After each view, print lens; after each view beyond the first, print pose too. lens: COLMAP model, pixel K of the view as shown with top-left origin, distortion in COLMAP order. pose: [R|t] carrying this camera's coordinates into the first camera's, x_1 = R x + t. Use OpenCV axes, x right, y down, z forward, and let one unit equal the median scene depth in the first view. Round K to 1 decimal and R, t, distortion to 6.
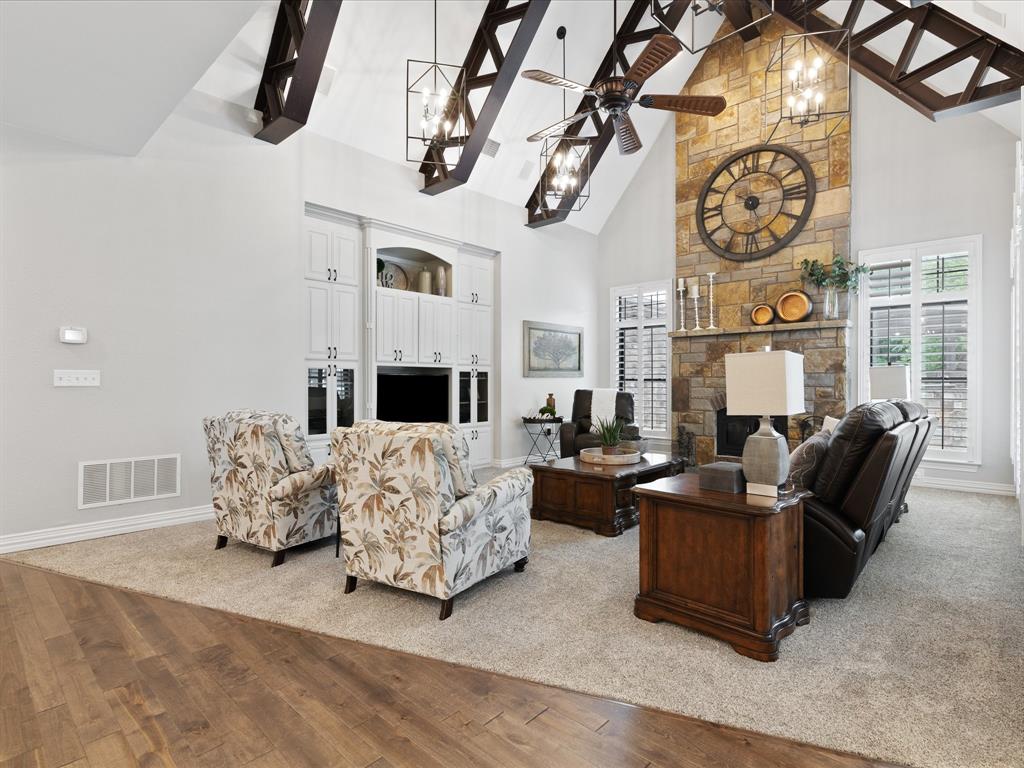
lens RADIAL K [[529.7, 0, 513.5], [0, 529.7, 382.5], [0, 0, 1]] dist [-0.001616, 0.000948]
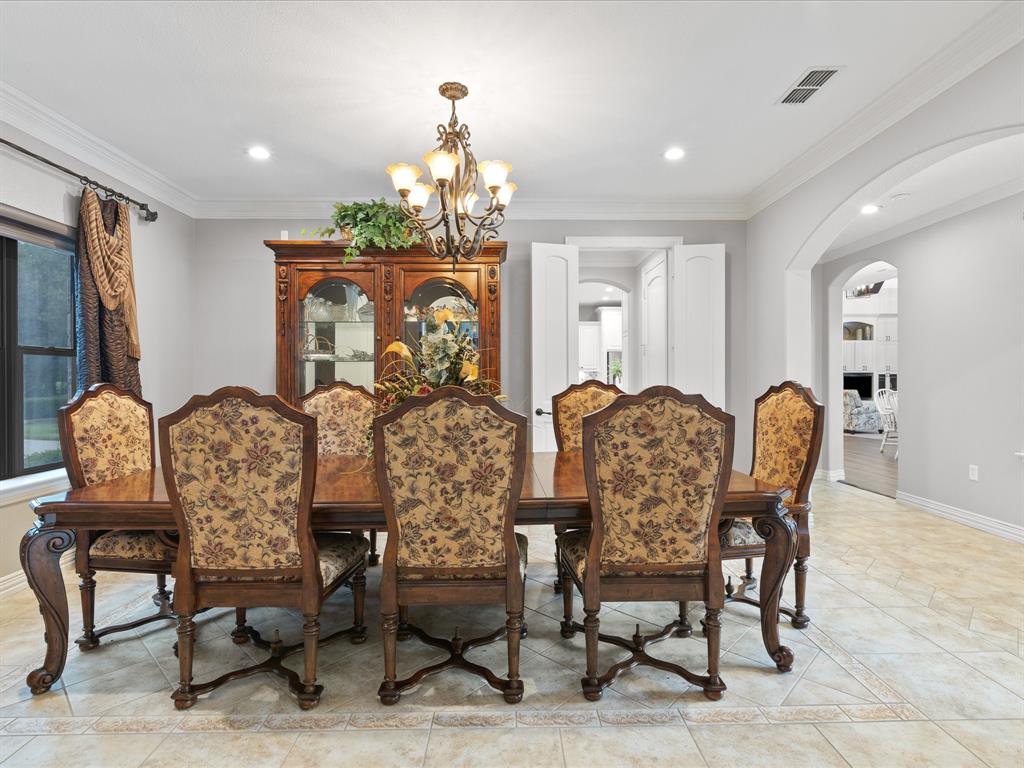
lens RADIAL K [[529.7, 0, 515.5], [0, 529.7, 381.9], [0, 0, 1]] dist [-0.001616, 0.000948]
pose [[0.699405, -0.000963, -0.714725, 0.606132], [0.003376, 0.999992, 0.001956, 0.002039], [0.714718, -0.003781, 0.699403, -2.327044]]
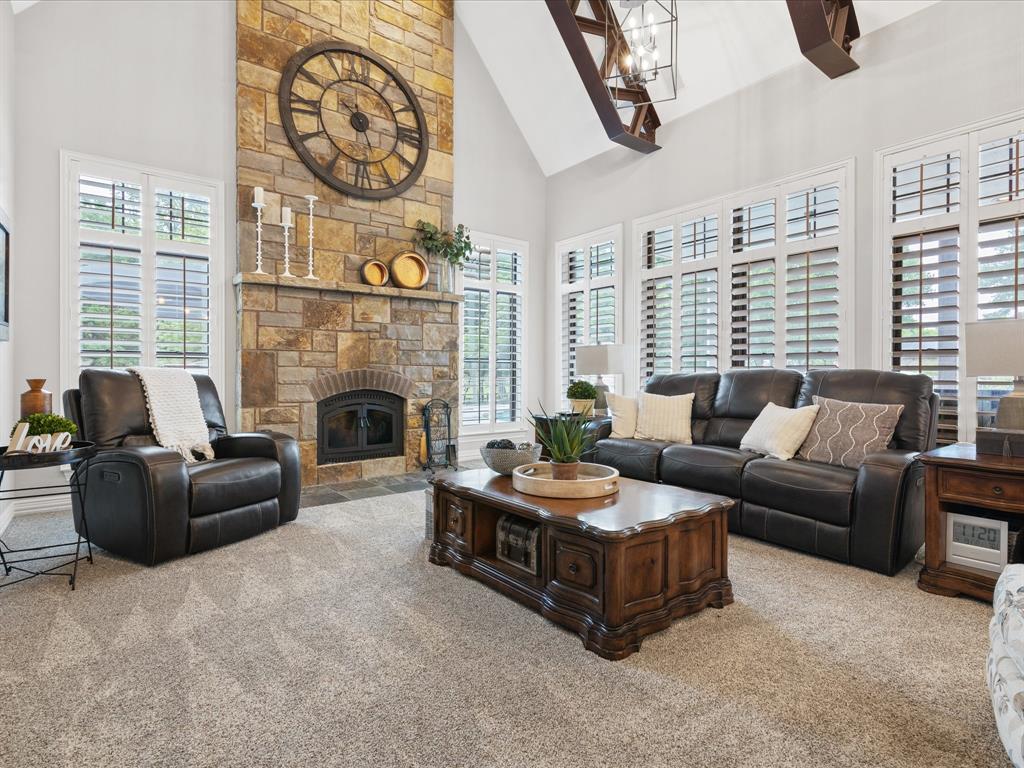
lens RADIAL K [[529.7, 0, 509.8], [0, 529.7, 376.2], [0, 0, 1]] dist [-0.001616, 0.000948]
pose [[0.144327, -0.002664, 0.989526, -0.262544], [0.003537, 0.999991, 0.002176, 0.021265], [-0.989524, 0.003186, 0.144335, 0.673926]]
